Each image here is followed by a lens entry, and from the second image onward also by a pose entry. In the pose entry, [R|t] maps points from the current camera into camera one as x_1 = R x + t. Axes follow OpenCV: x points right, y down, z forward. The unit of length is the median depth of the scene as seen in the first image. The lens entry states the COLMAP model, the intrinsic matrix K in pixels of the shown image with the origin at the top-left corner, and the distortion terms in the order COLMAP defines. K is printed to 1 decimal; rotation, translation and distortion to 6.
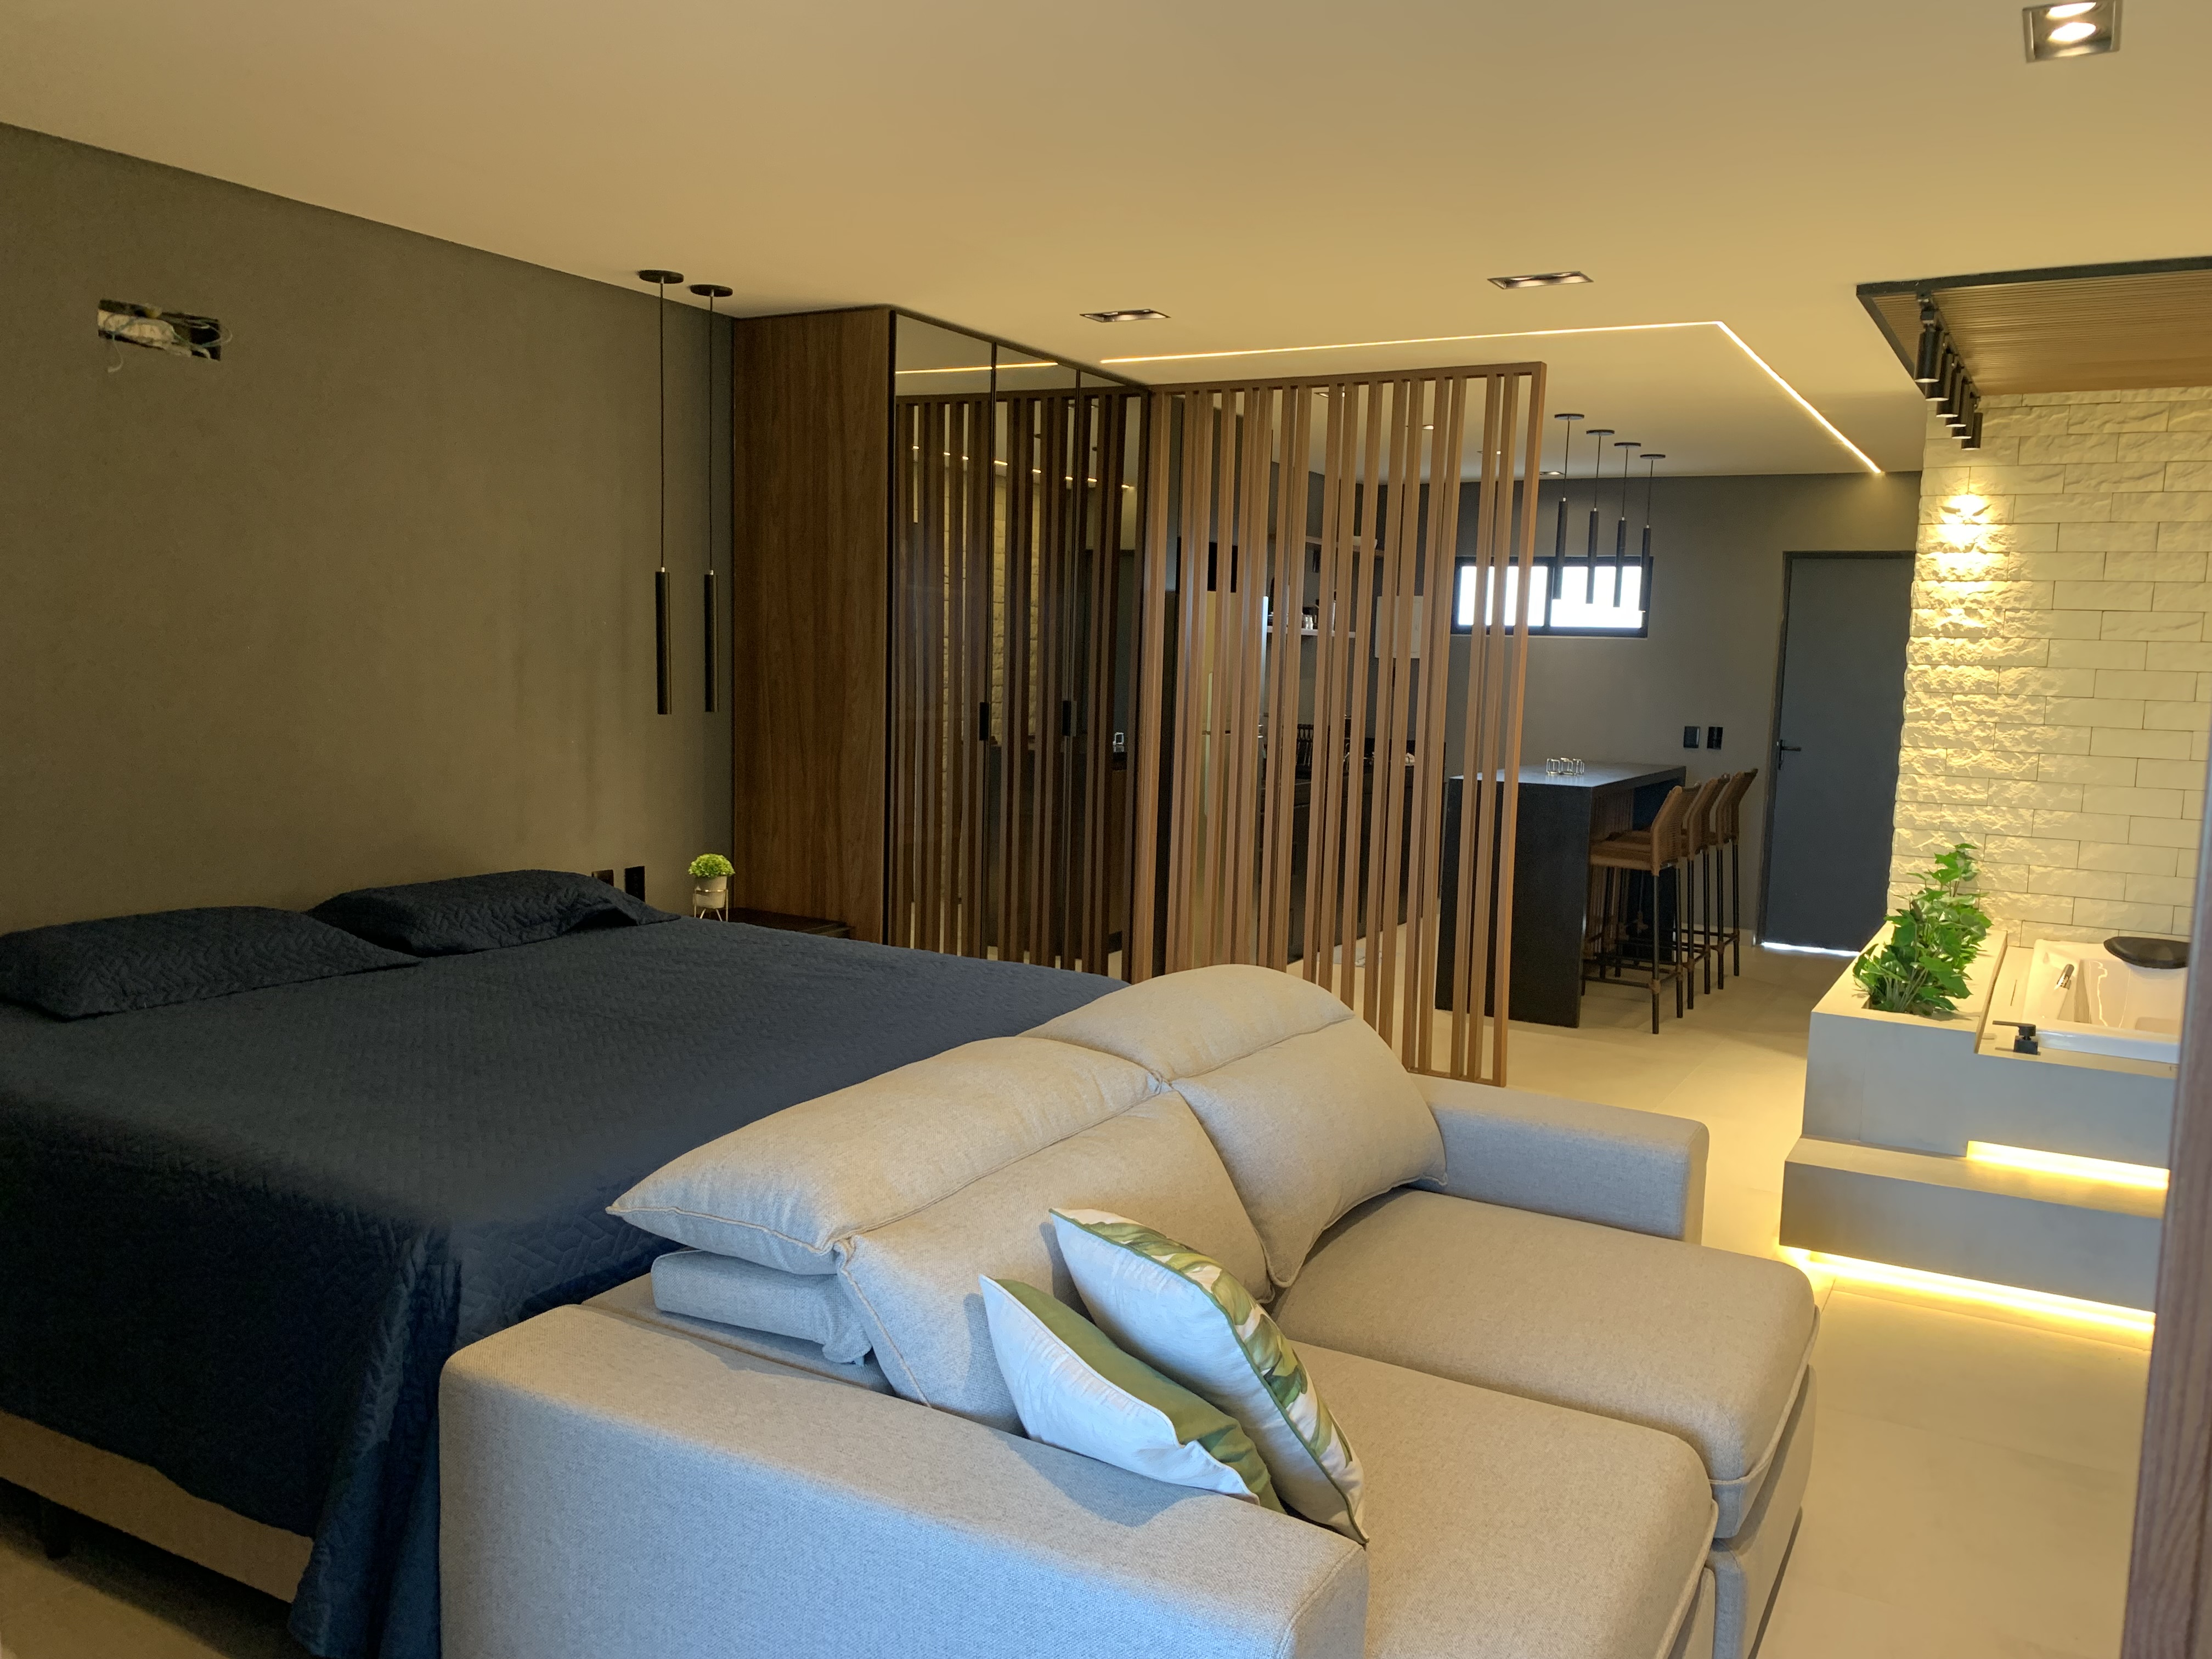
lens RADIAL K [[1694.8, 0, 1129.7], [0, 1694.8, 847.6], [0, 0, 1]] dist [-0.004380, 0.016109]
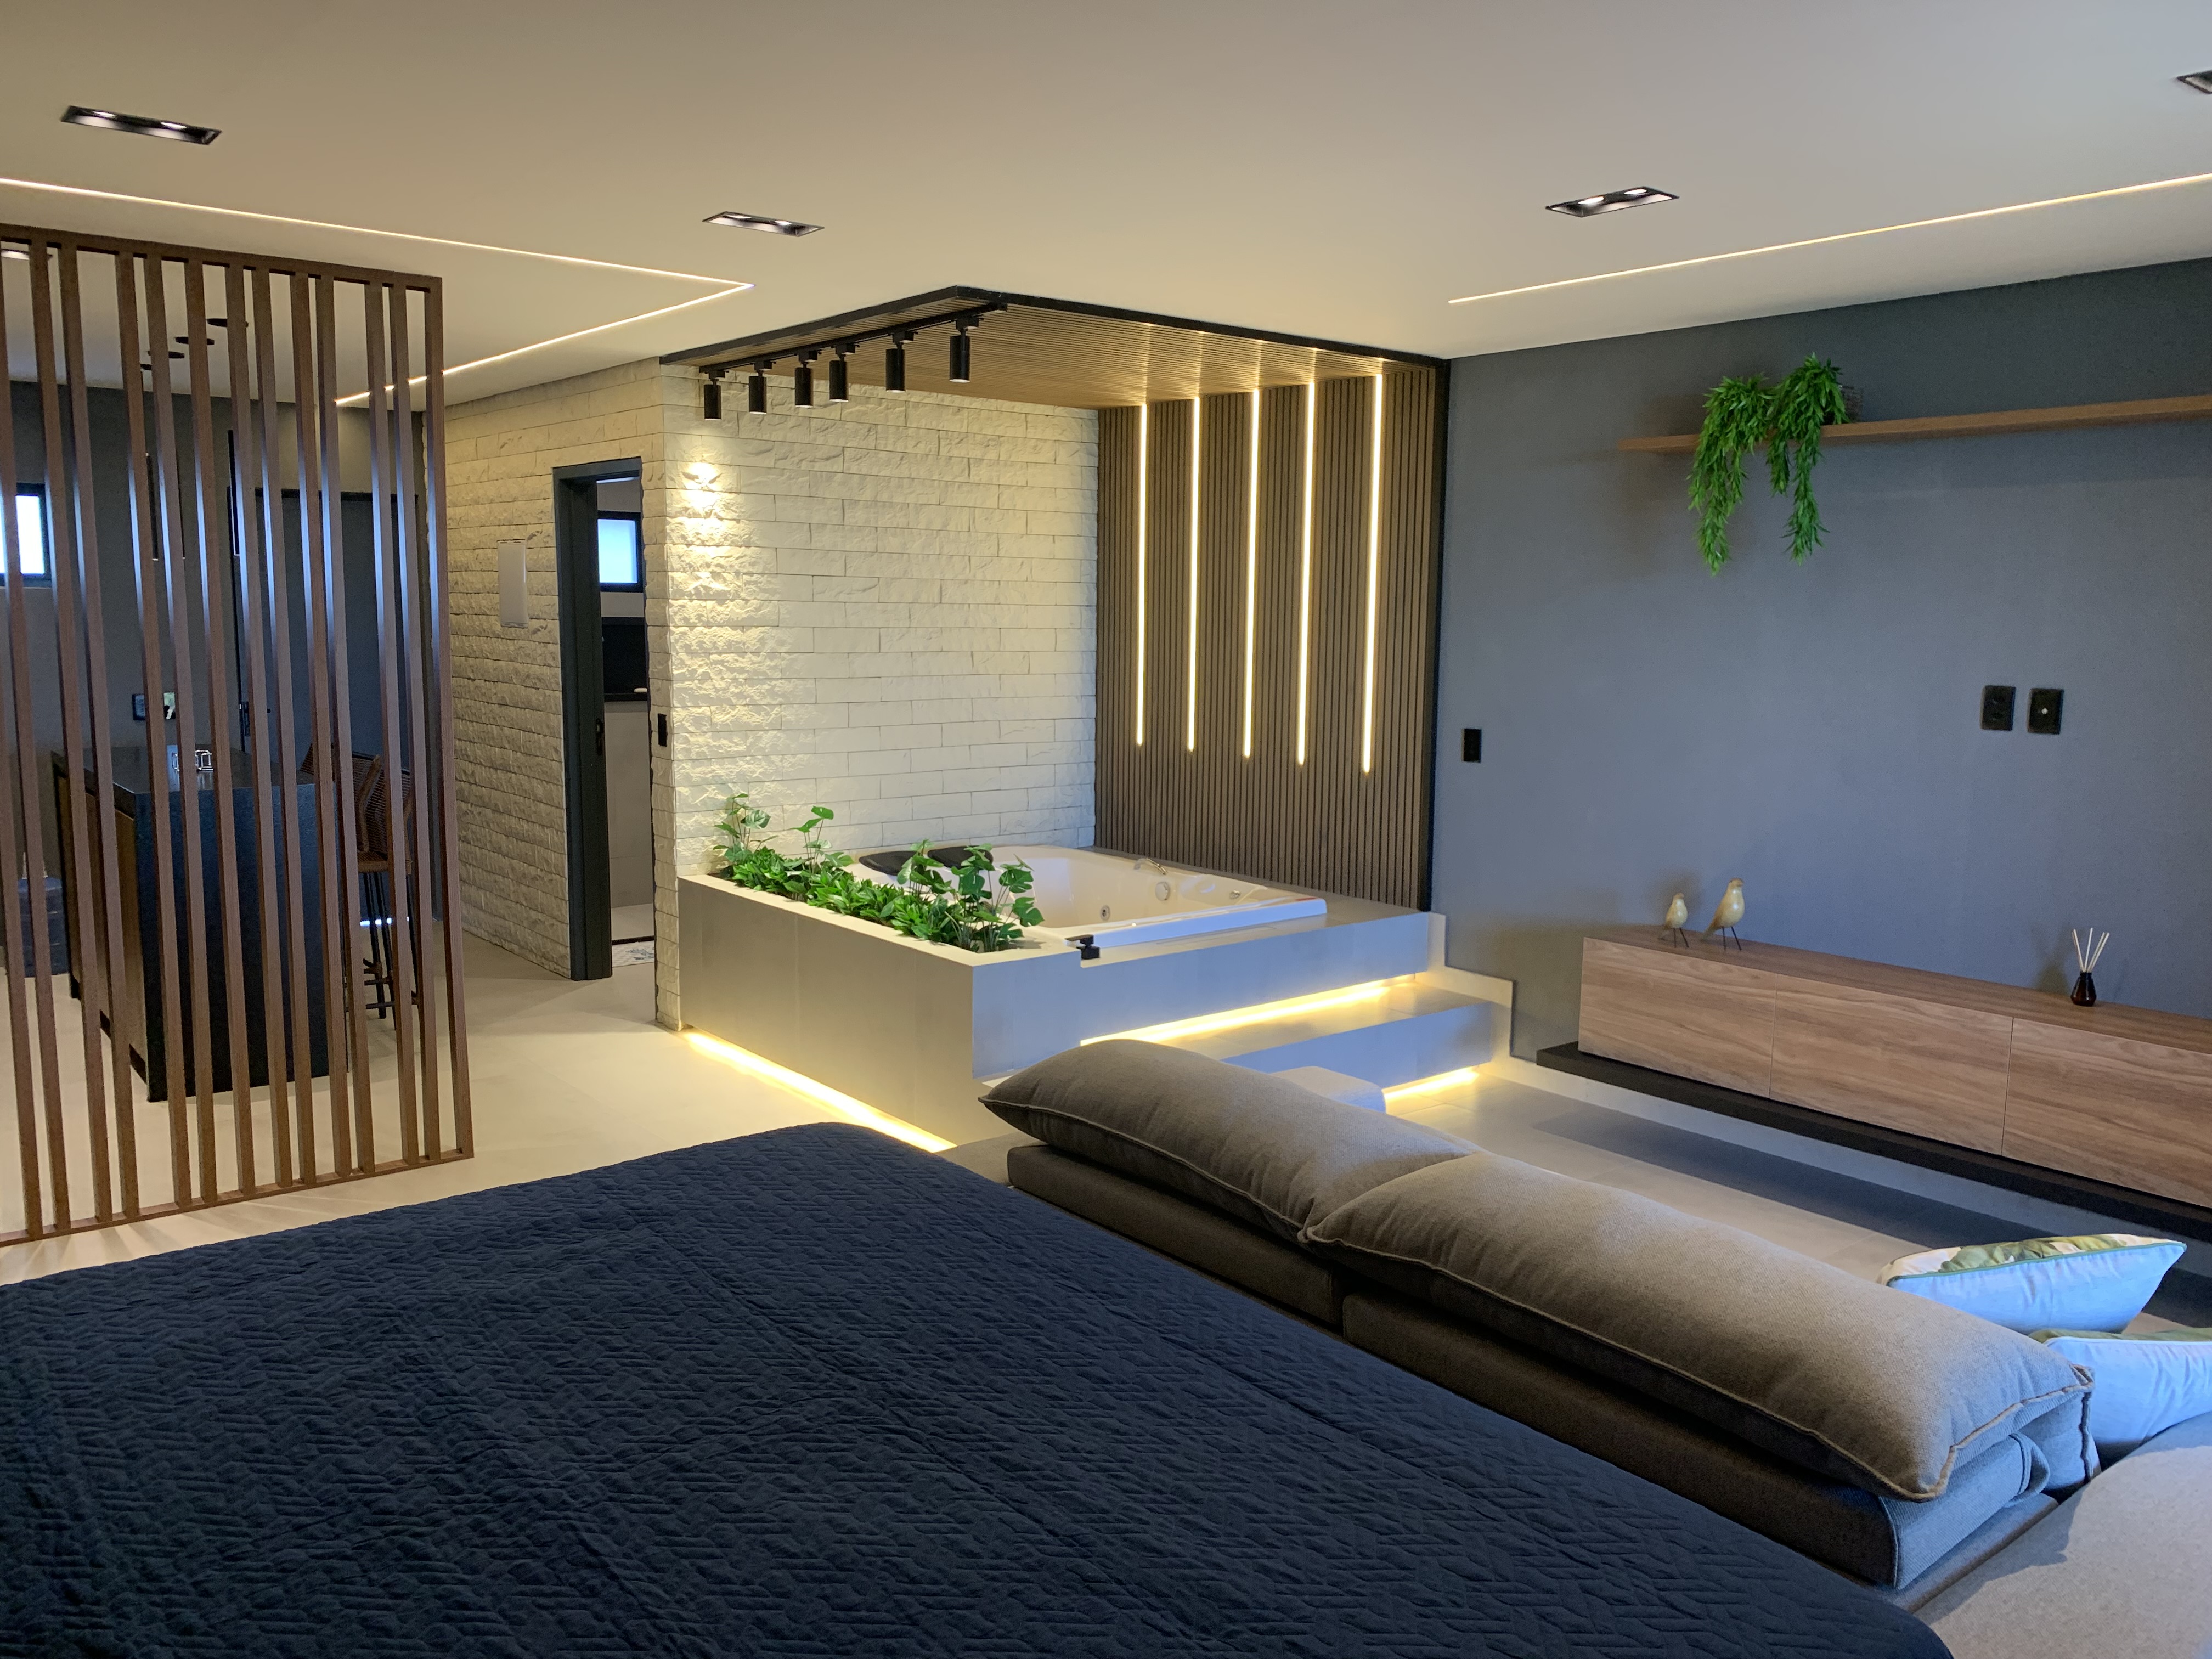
lens RADIAL K [[1688.8, 0, 1118.7], [0, 1688.8, 837.4], [0, 0, 1]] dist [0.073212, -0.128595]
pose [[0.367089, -0.152567, 0.917589, -0.411081], [0.105754, 0.986907, 0.121785, -0.081269], [-0.924155, 0.052333, 0.378417, 0.381343]]
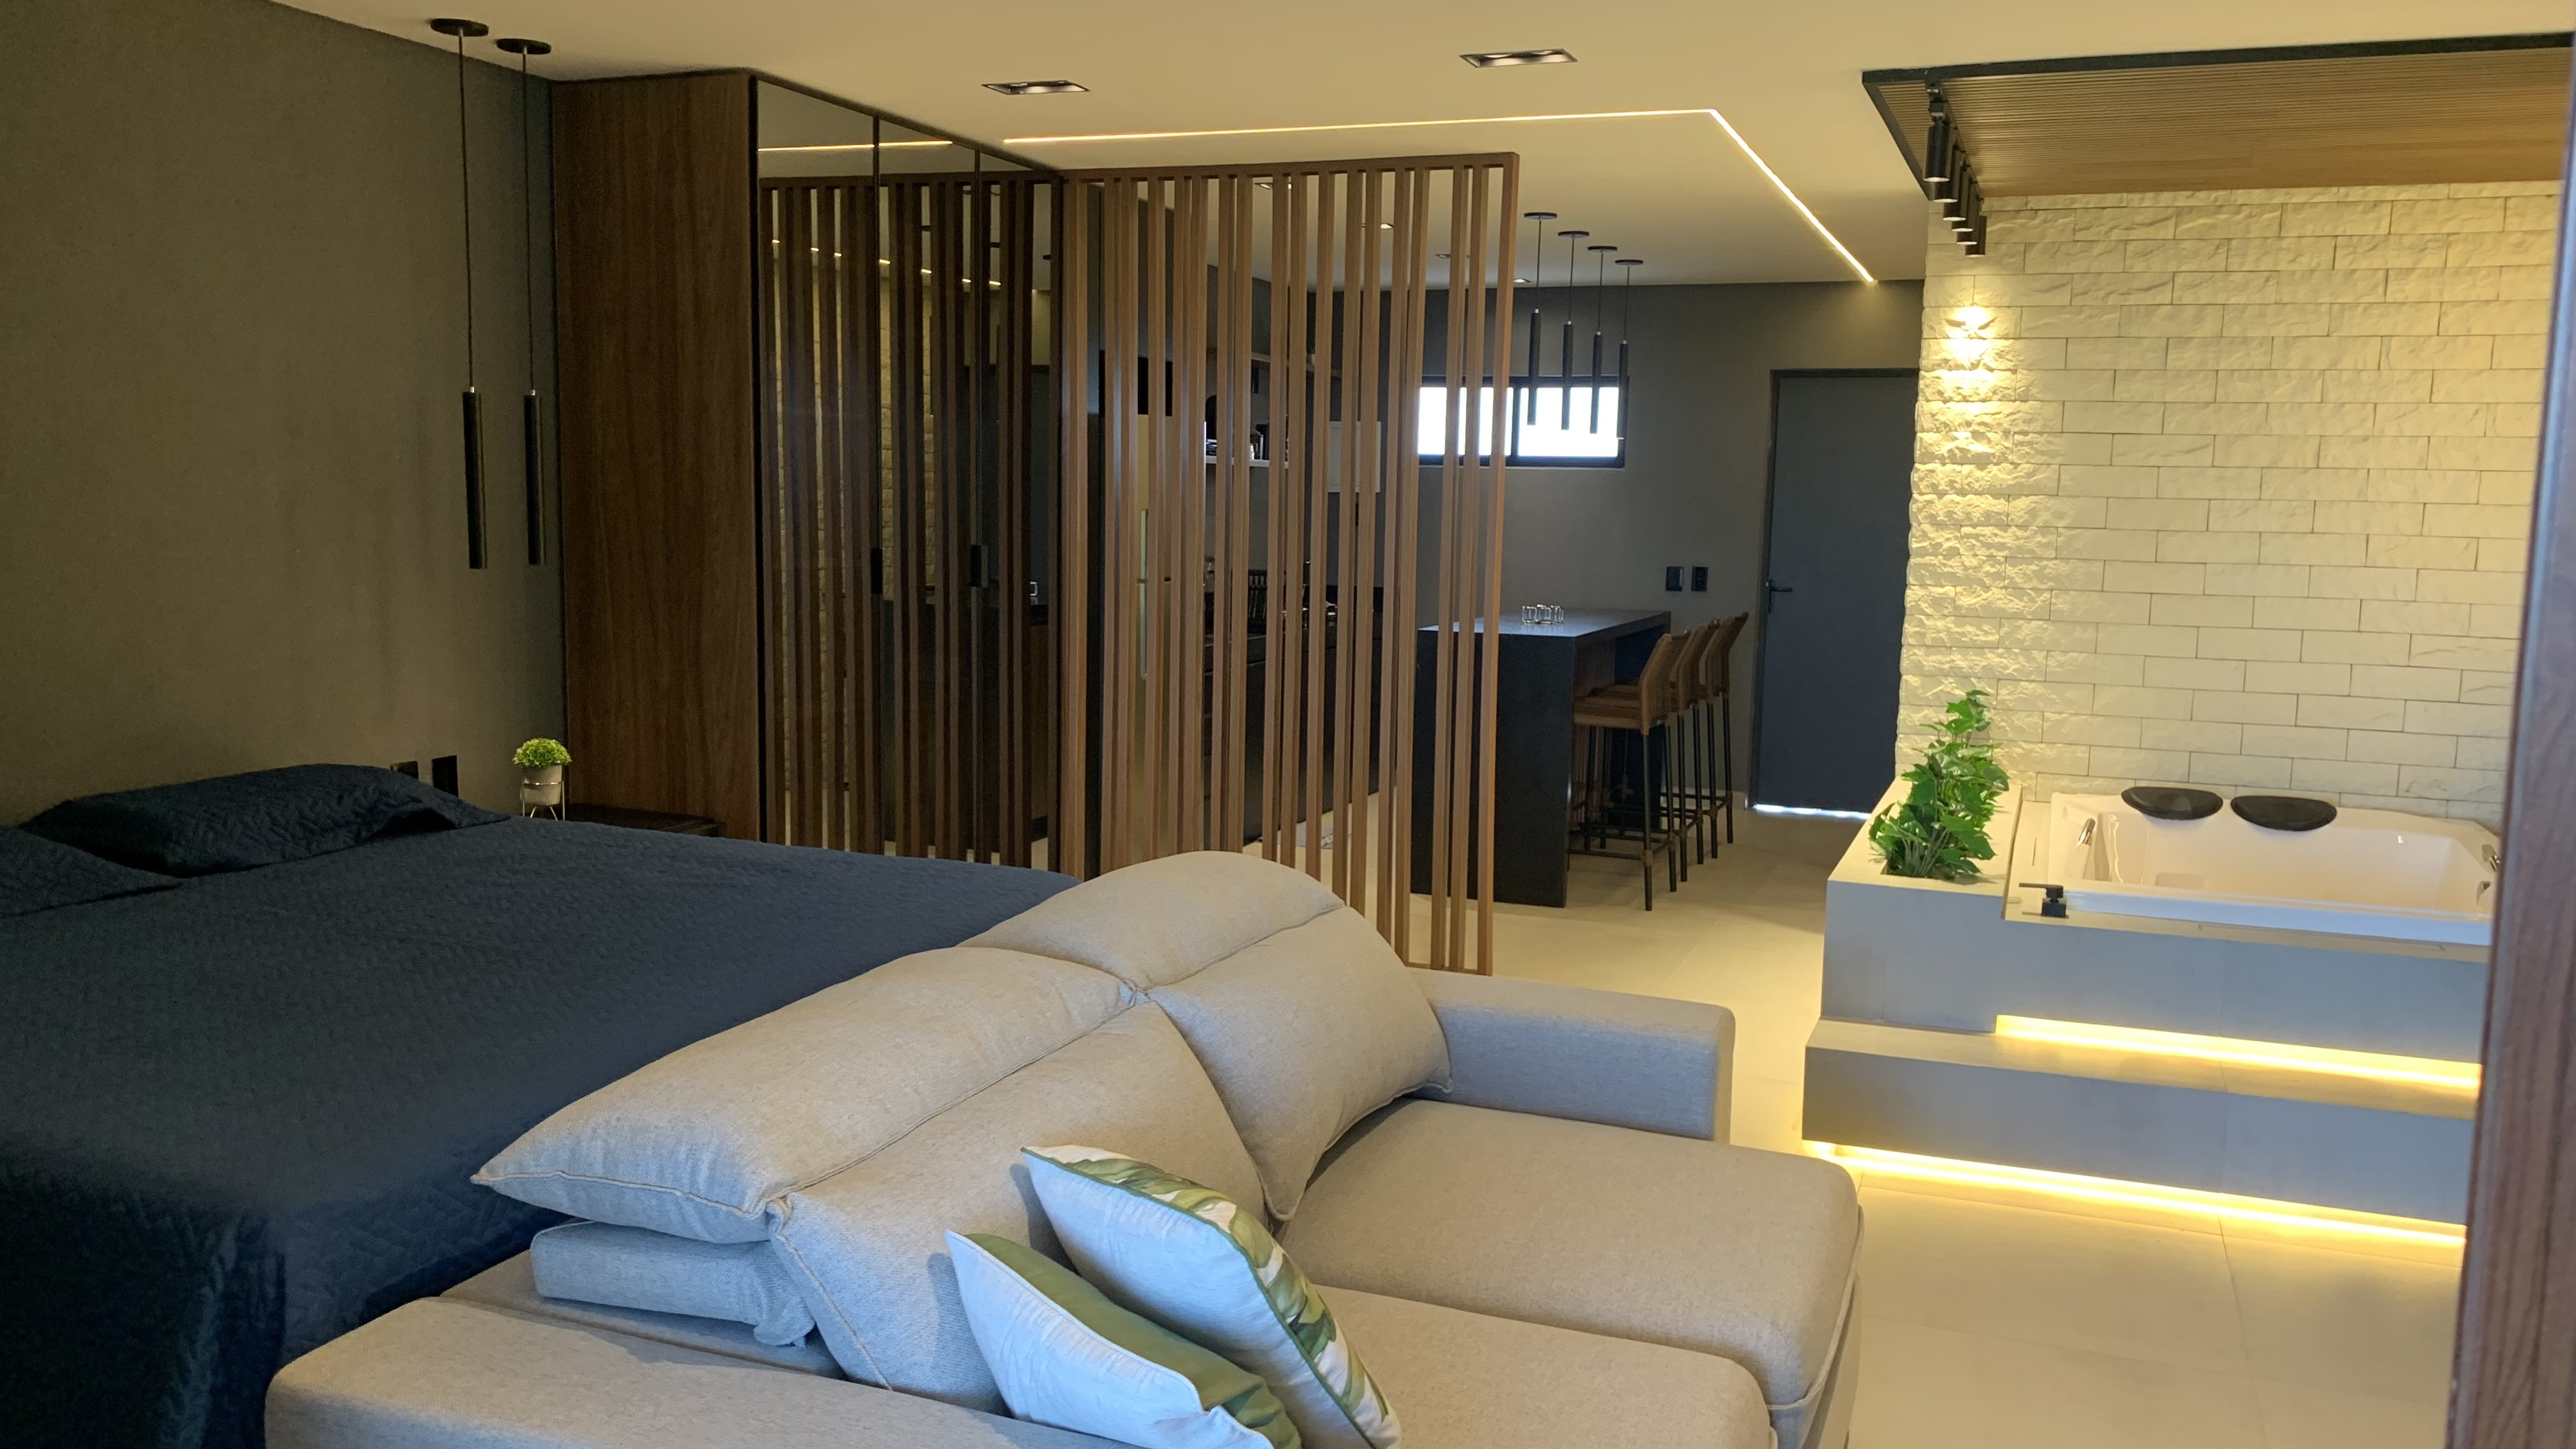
lens RADIAL K [[1968.6, 0, 1314.4], [0, 1968.6, 743.7], [0, 0, 1]] dist [0.011542, -0.012037]
pose [[0.988943, -0.027283, 0.145767, -0.015382], [0.025061, 0.999540, 0.017056, -0.000552], [-0.146166, -0.013215, 0.989172, 0.002089]]
